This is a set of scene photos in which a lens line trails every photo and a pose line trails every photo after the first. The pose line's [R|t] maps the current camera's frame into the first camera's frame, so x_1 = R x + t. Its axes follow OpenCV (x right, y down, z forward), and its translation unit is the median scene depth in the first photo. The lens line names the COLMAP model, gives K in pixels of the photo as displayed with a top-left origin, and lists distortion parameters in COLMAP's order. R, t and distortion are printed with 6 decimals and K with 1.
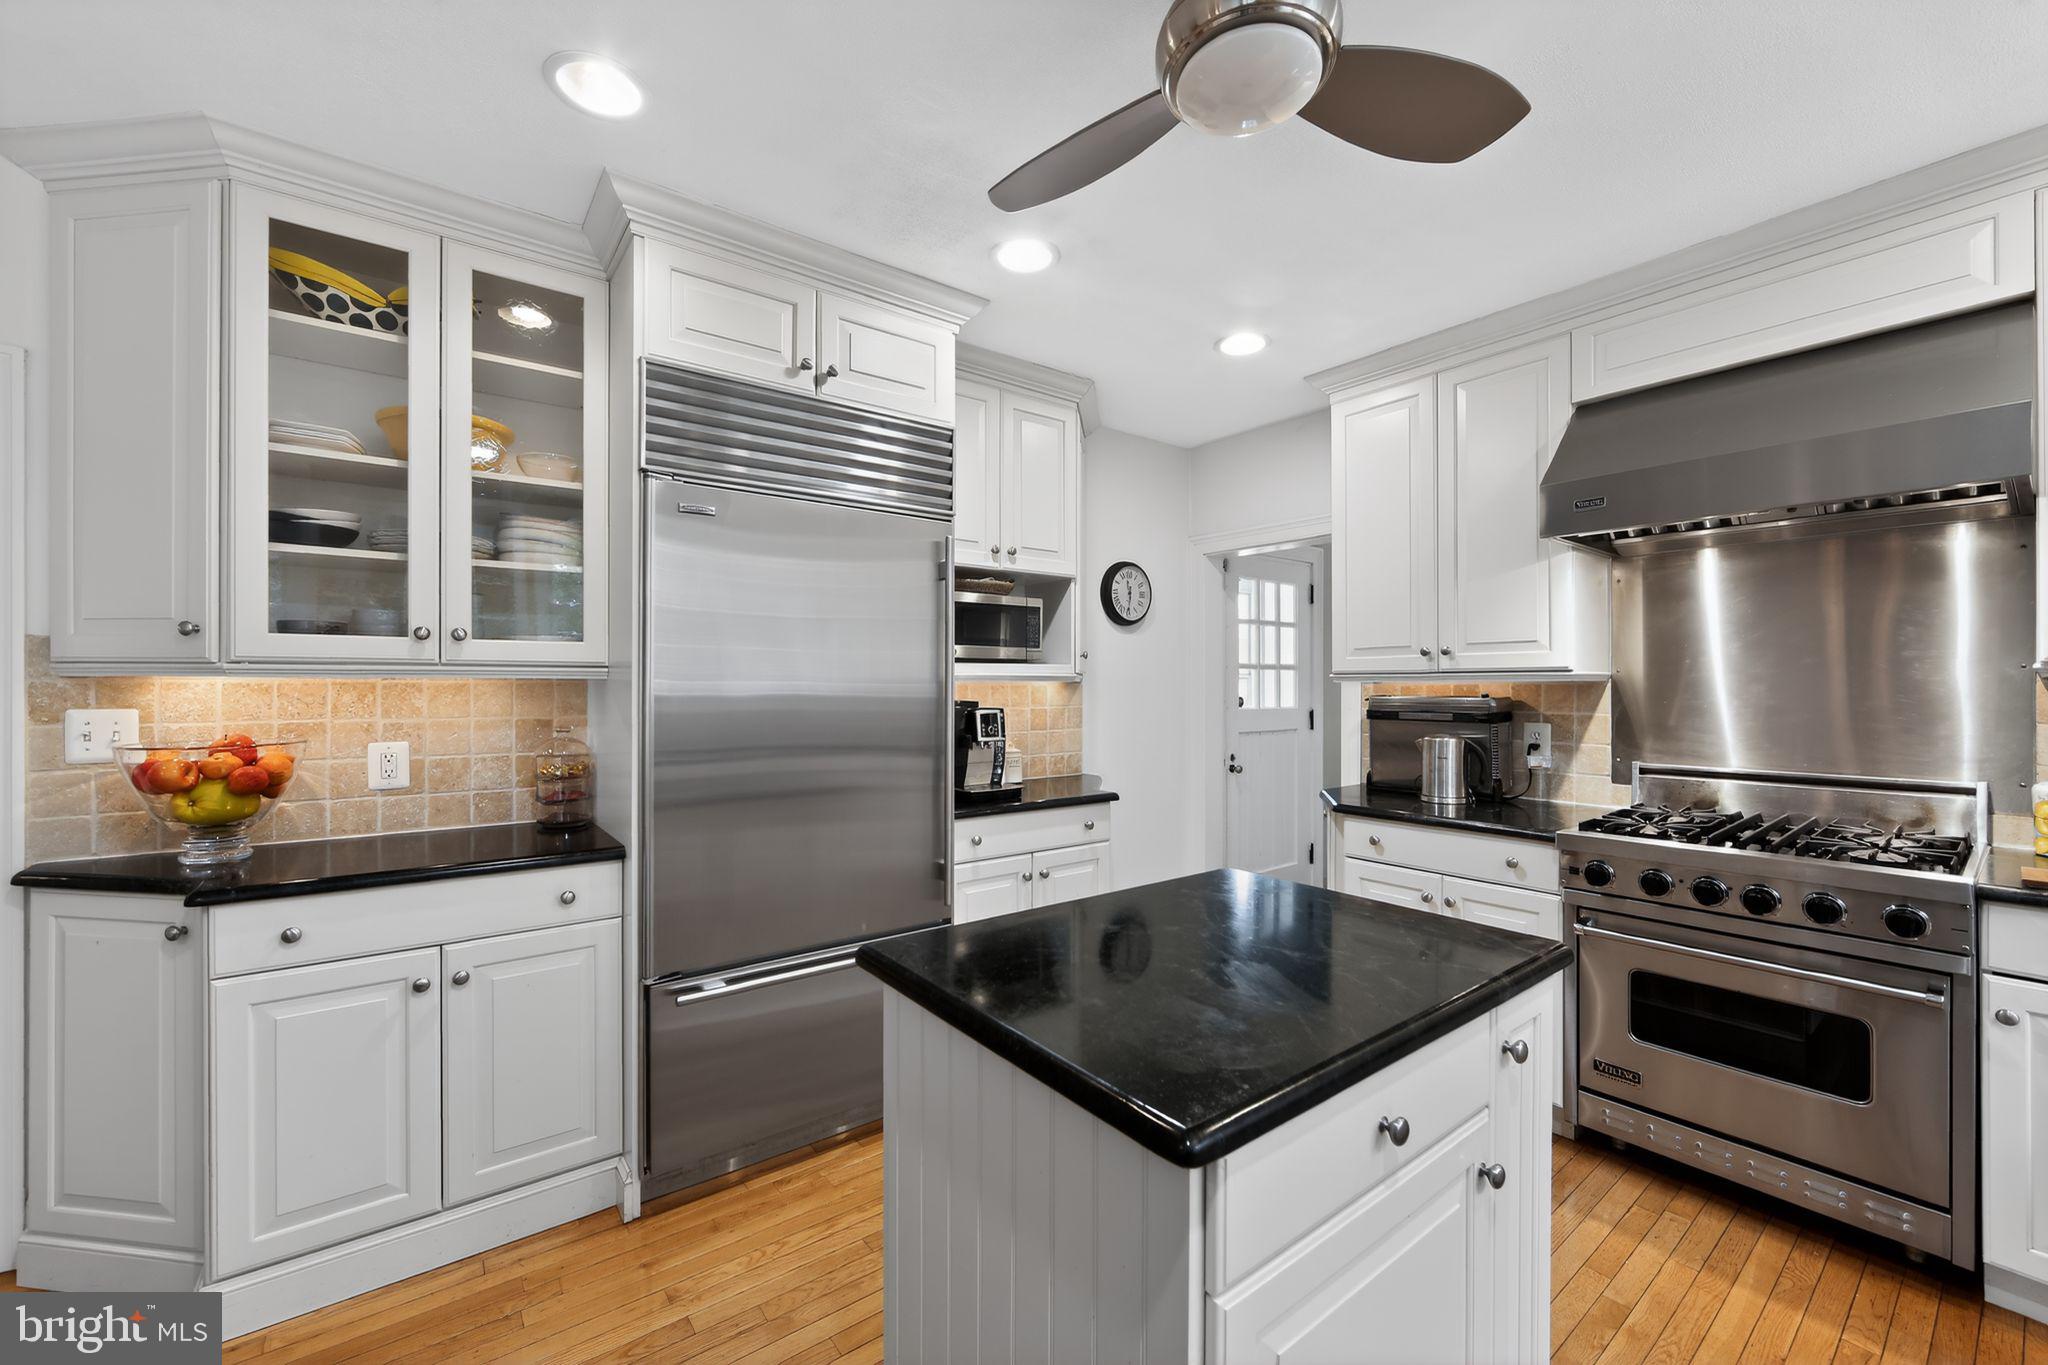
lens RADIAL K [[808.5, 0, 1016.1], [0, 808.5, 682.7], [0, 0, 1]] dist [-0.011435, -0.000107]
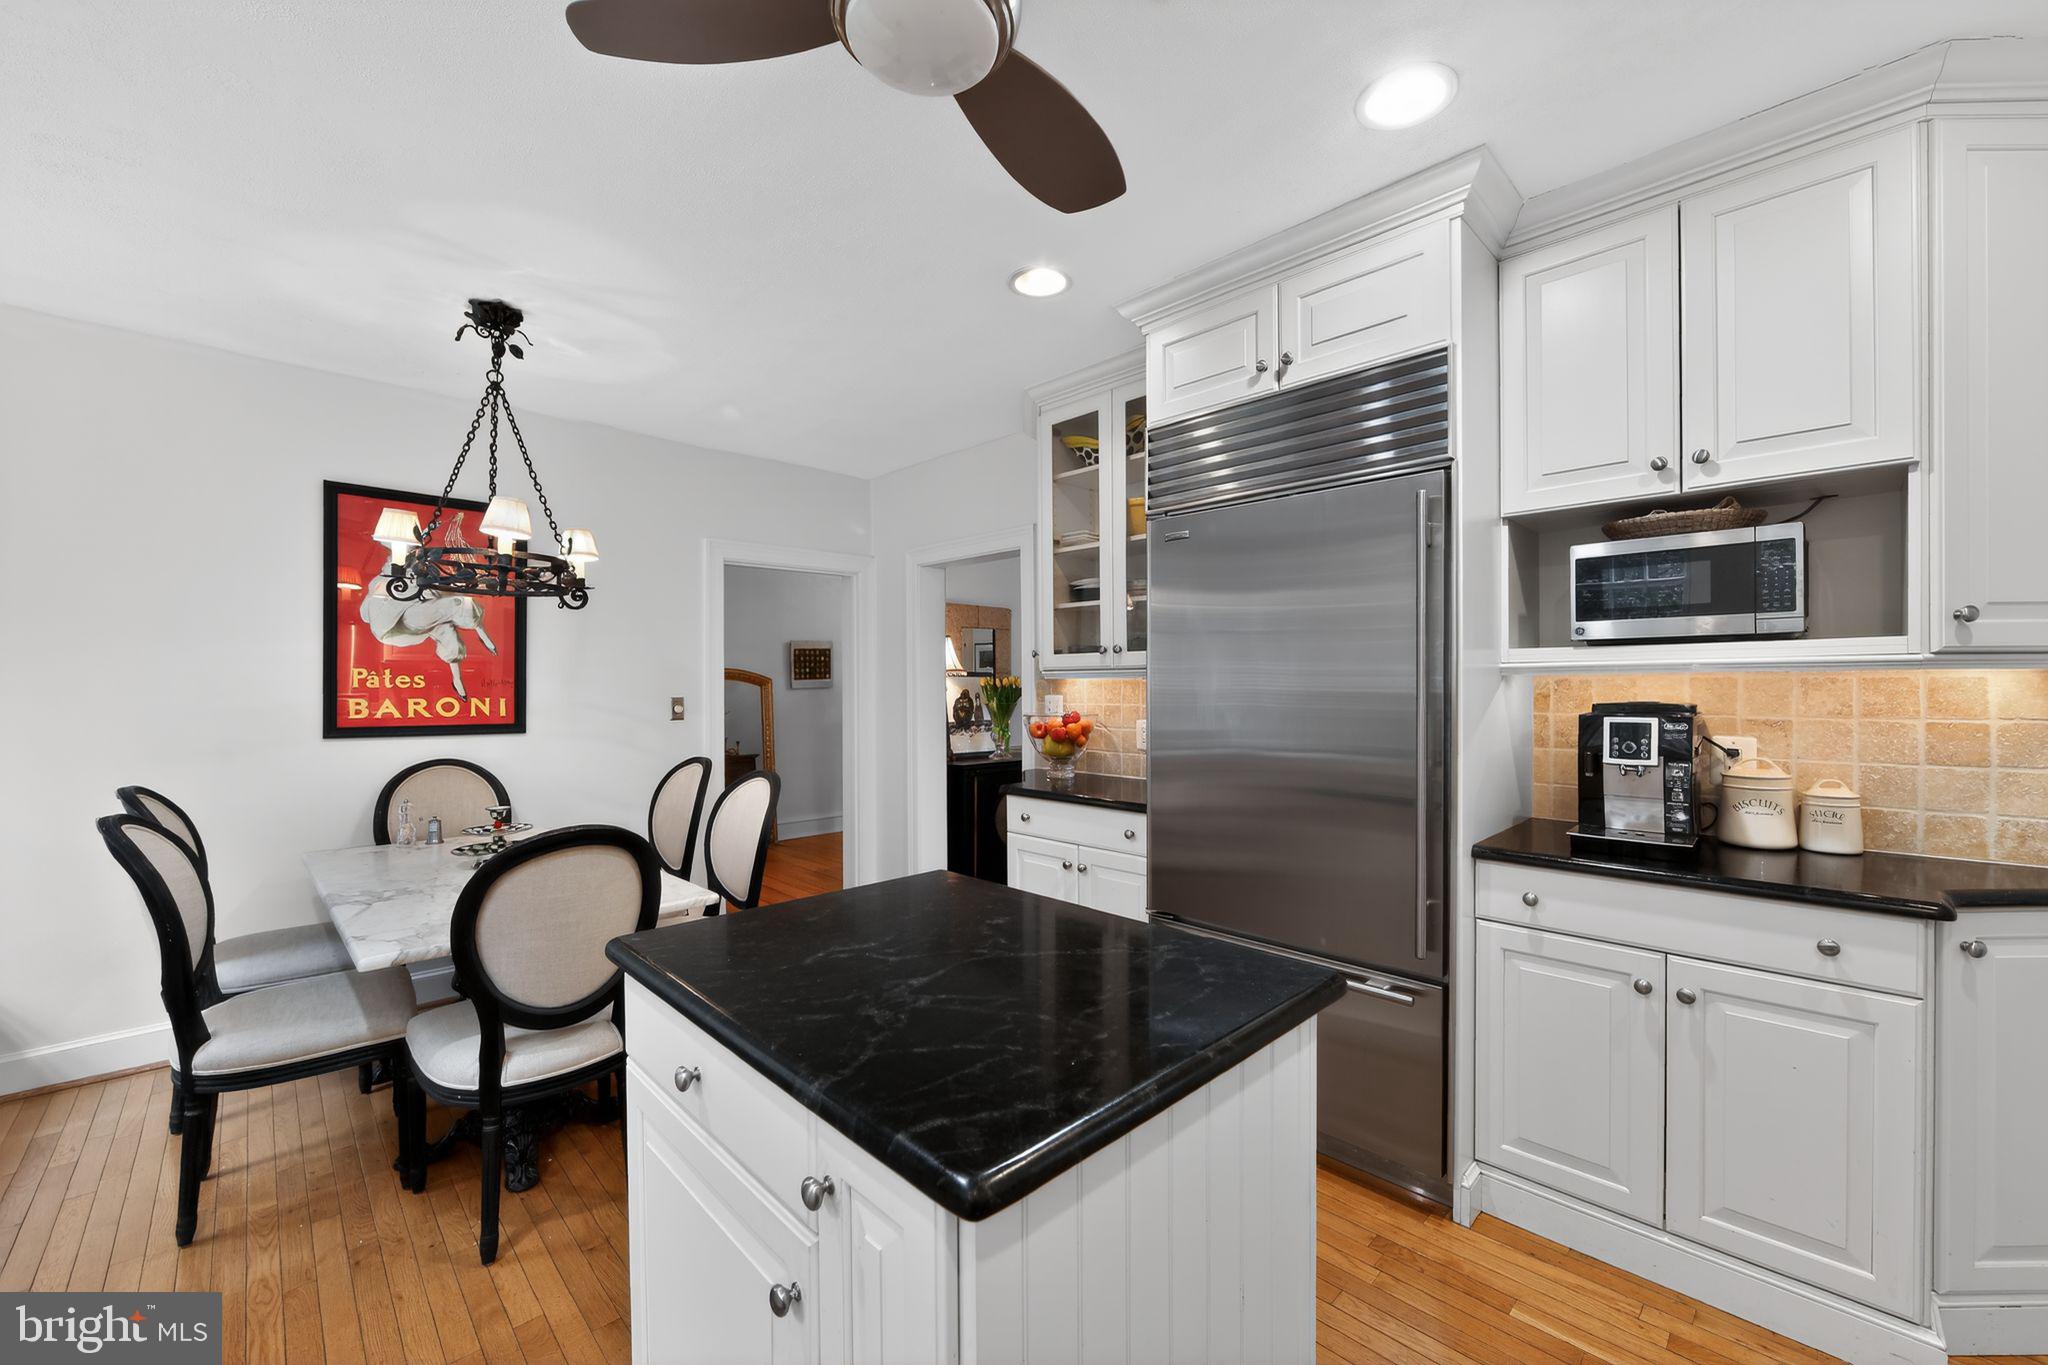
lens RADIAL K [[808.5, 0, 1012.7], [0, 808.5, 684.9], [0, 0, 1]] dist [-0.011435, -0.000107]
pose [[0.117895, -0.001773, -0.993024, 0.592119], [0.005709, 0.999983, -0.001107, 0.006290], [0.993010, -0.005538, 0.117903, 0.465728]]
